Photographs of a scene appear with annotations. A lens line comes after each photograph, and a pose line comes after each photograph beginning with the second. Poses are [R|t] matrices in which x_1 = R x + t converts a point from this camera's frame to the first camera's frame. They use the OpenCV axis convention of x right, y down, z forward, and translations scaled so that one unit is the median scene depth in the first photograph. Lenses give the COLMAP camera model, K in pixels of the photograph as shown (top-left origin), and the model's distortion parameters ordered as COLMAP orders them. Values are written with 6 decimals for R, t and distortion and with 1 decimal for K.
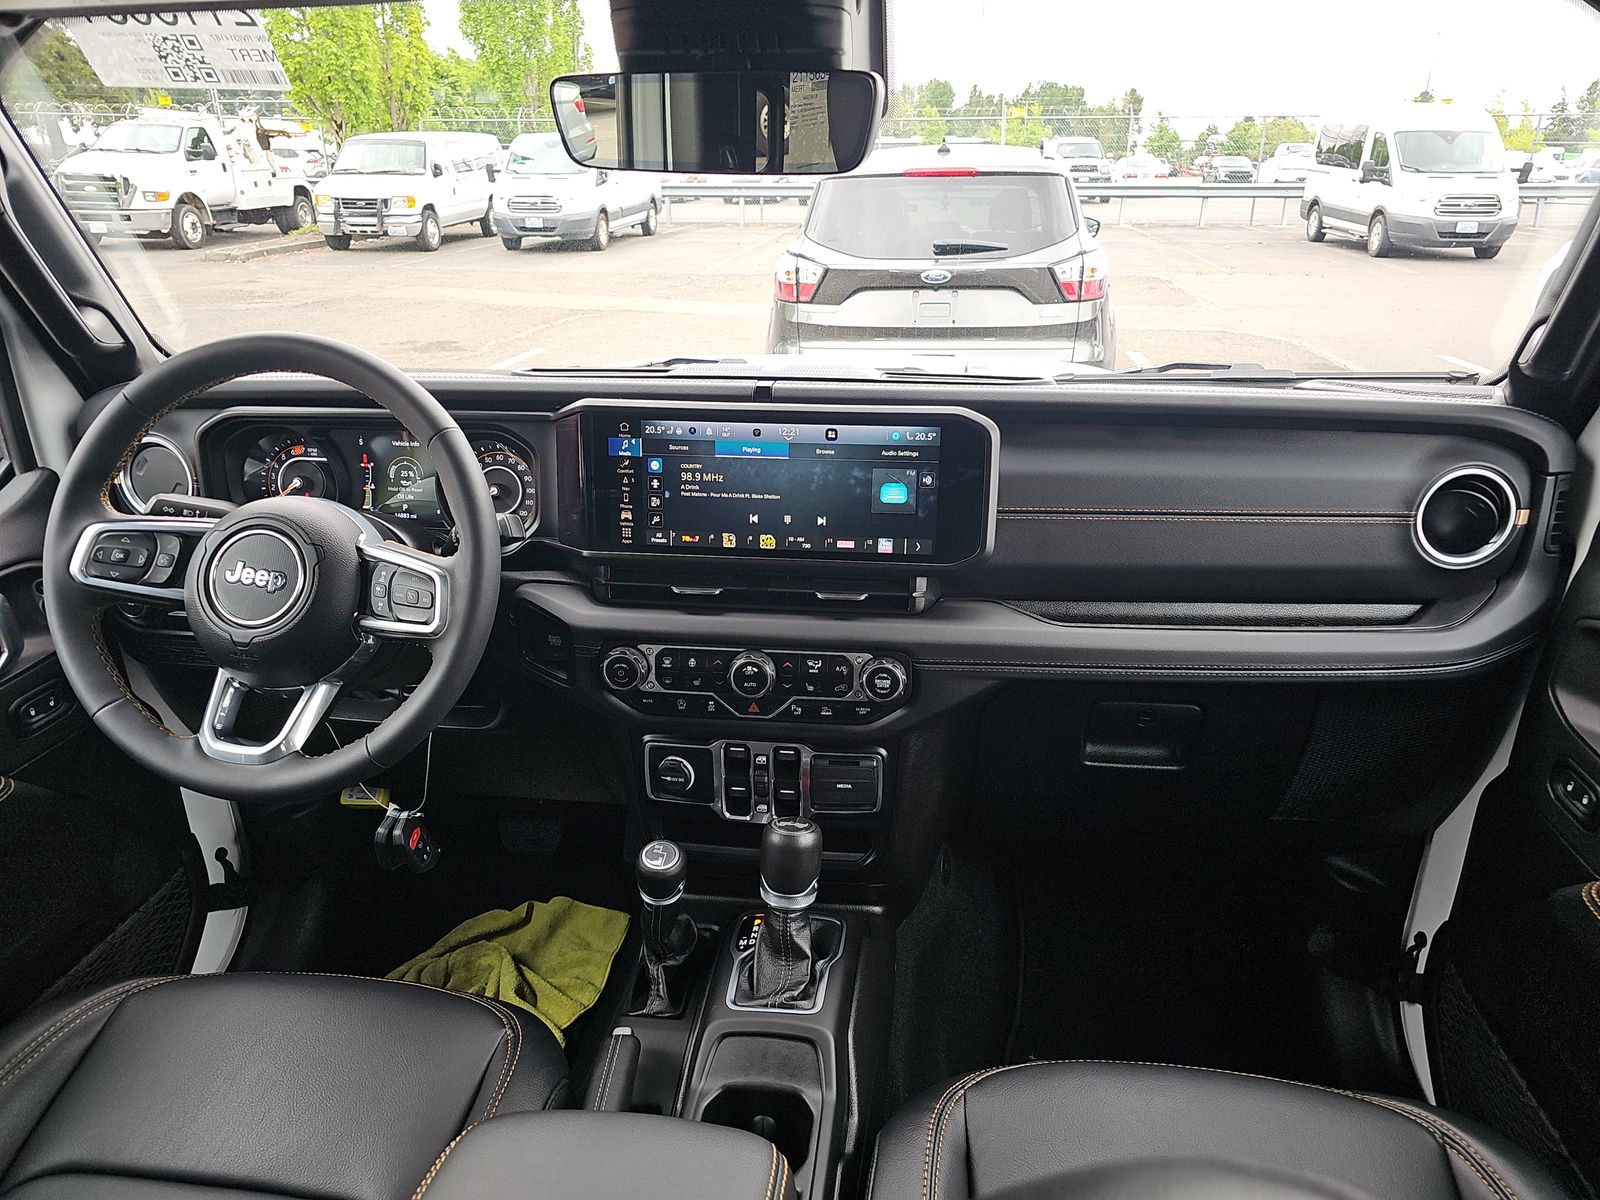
lens RADIAL K [[1076.7, 0, 800.6], [0, 1076.7, 662.5], [0, 0, 1]] dist [-0.021586, -0.002219]
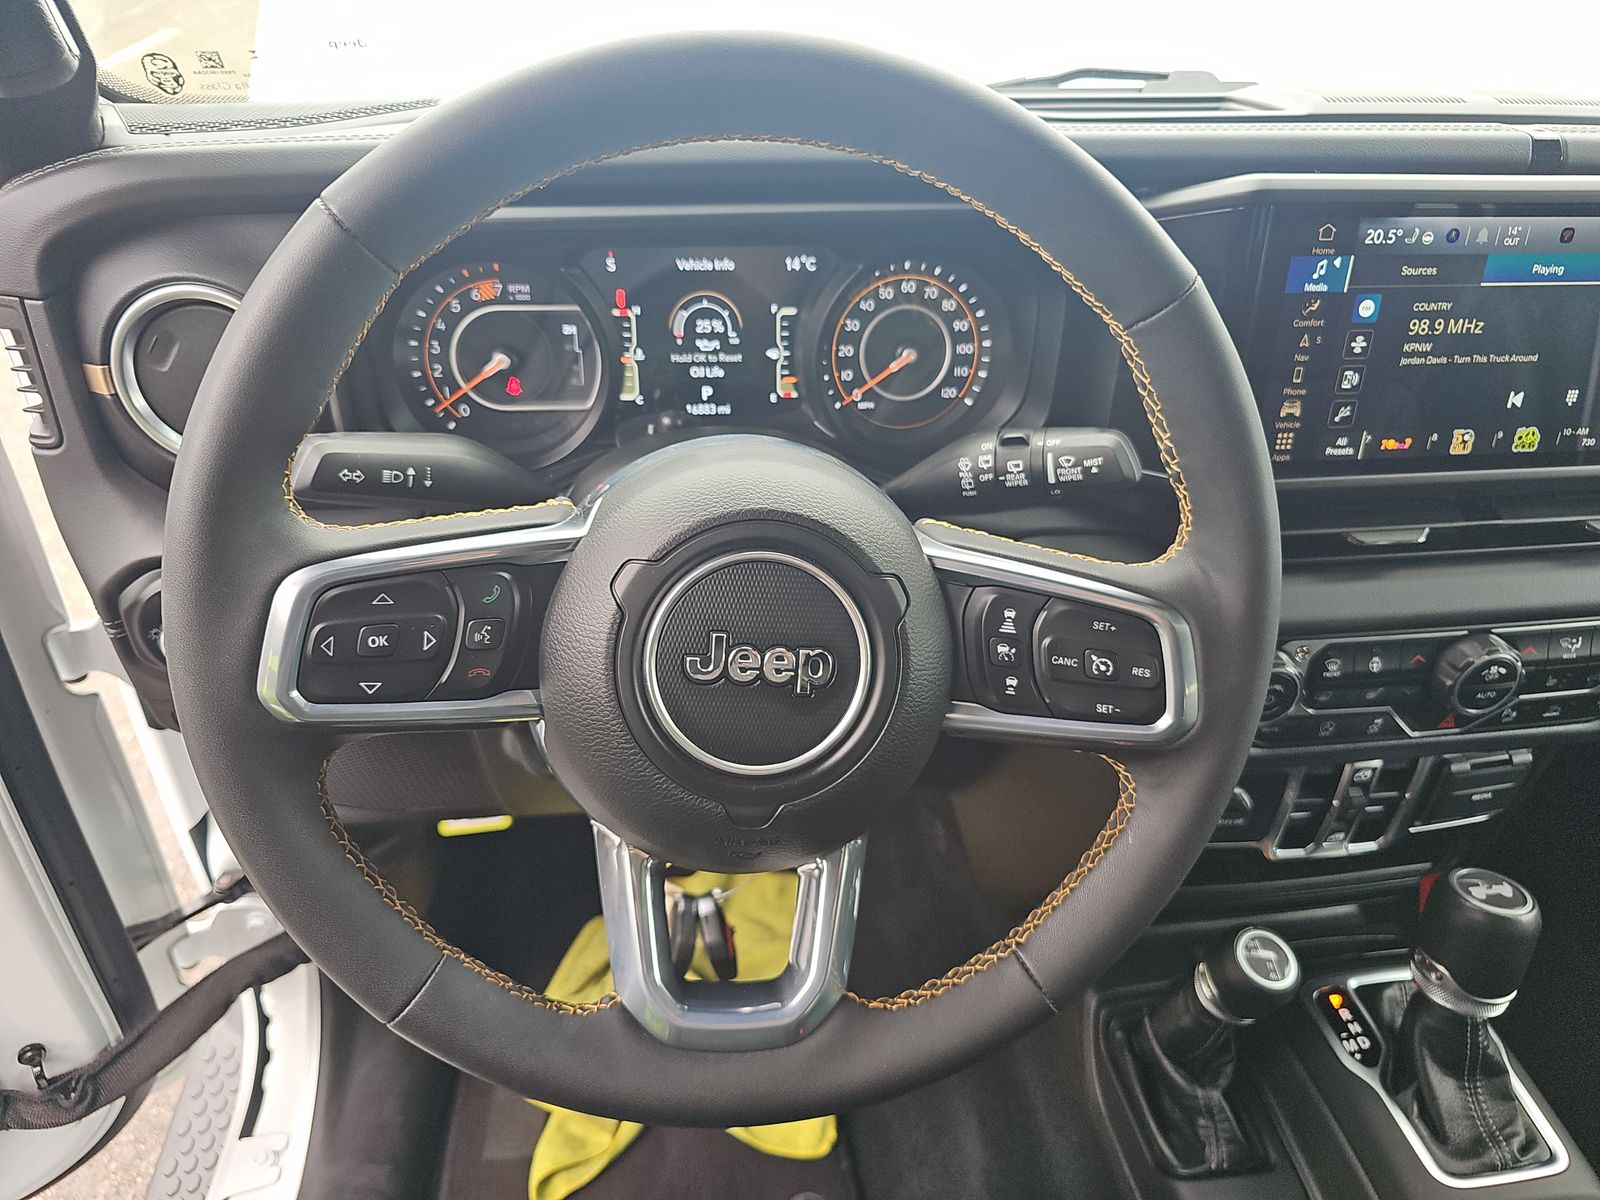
lens RADIAL K [[1151.6, 0, 819.6], [0, 1151.6, 658.4], [0, 0, 1]] dist [0.025233, -0.039118]
pose [[0.970036, -0.122308, 0.209932, -0.518657], [0.074461, 0.972129, 0.222306, -0.161669], [-0.231271, -0.200013, 0.952107, 0.499166]]
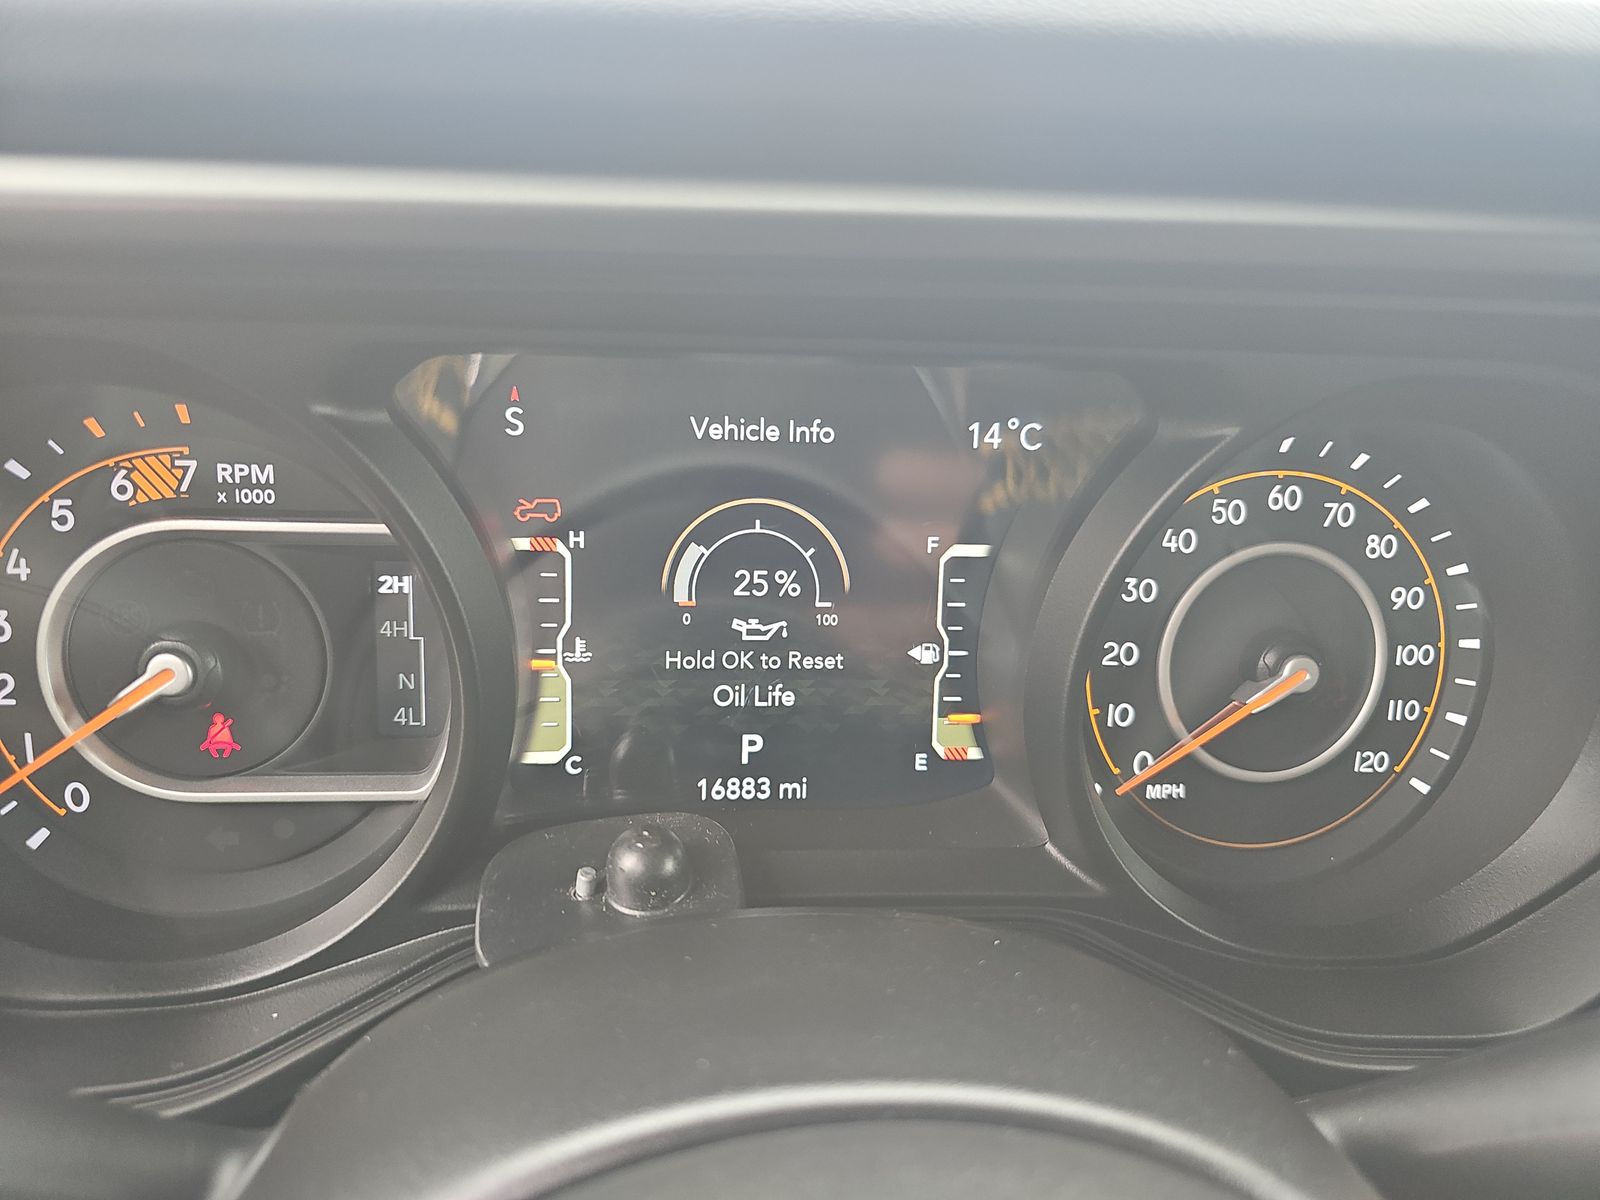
lens RADIAL K [[1076.7, 0, 800.6], [0, 1076.7, 662.5], [0, 0, 1]] dist [-0.021586, -0.002219]
pose [[0.978392, -0.054245, 0.199514, -0.461517], [0.047926, 0.998189, 0.036368, -0.193609], [-0.201125, -0.026020, 0.979220, 0.926180]]
